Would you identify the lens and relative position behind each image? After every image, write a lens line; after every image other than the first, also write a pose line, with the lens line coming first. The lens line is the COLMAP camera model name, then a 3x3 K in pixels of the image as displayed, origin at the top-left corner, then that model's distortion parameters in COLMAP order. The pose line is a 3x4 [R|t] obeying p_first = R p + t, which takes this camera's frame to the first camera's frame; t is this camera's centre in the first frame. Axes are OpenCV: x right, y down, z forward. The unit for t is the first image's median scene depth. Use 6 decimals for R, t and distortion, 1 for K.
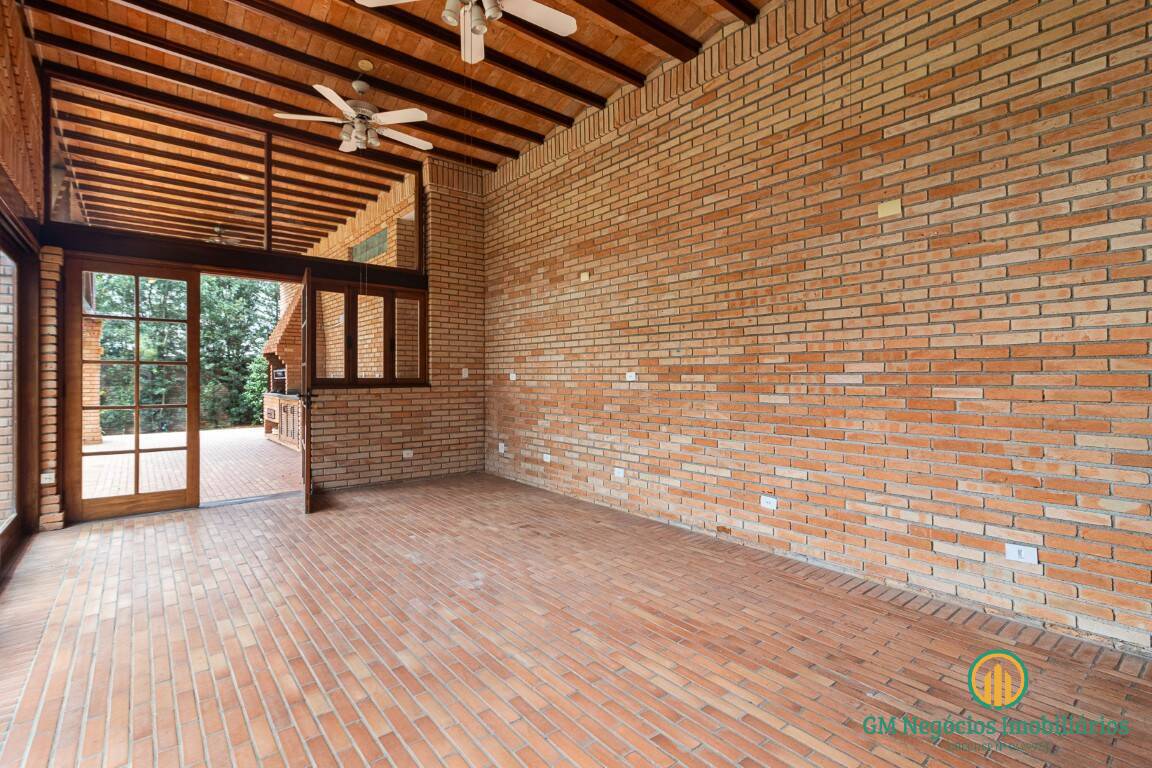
lens RADIAL K [[535.3, 0, 580.0], [0, 535.3, 371.7], [0, 0, 1]] dist [0.008196, 0.000169]
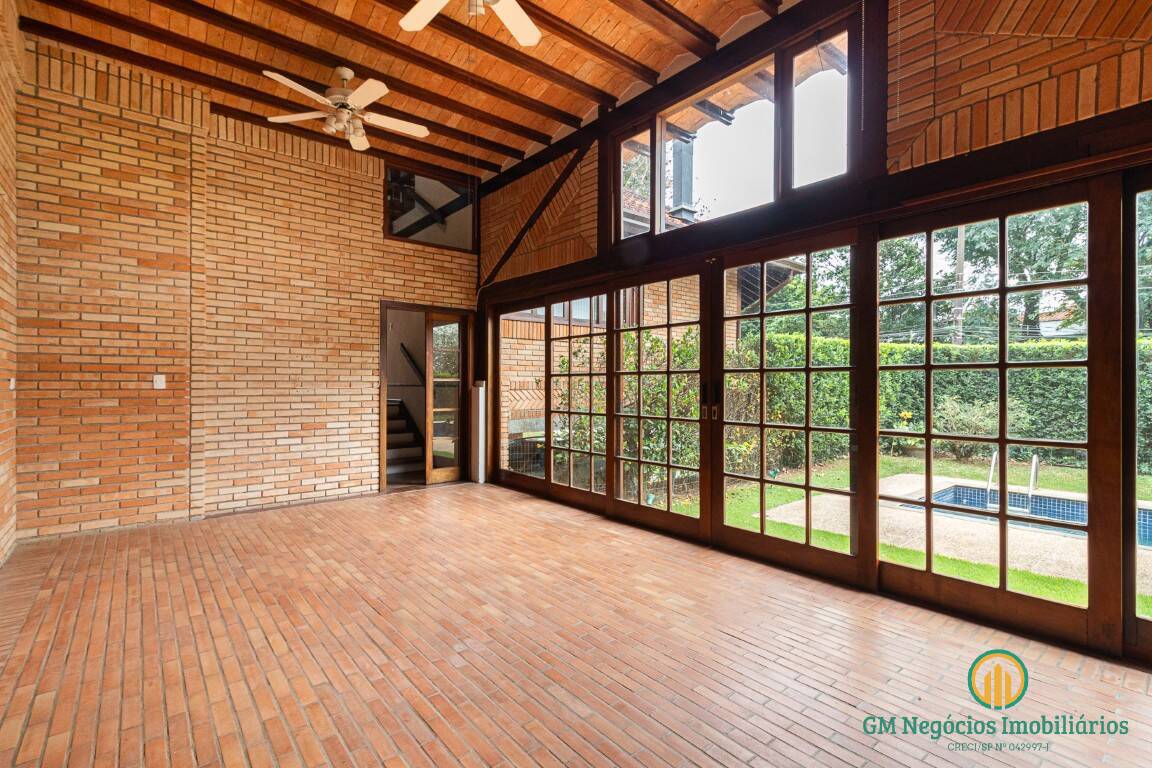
lens RADIAL K [[535.3, 0, 576.1], [0, 535.3, 384.8], [0, 0, 1]] dist [0.008196, 0.000169]
pose [[-0.999982, 0.000299, 0.005977, -0.474197], [0.000269, 0.999988, -0.004950, 0.020432], [-0.005978, -0.004949, -0.999970, 2.319231]]
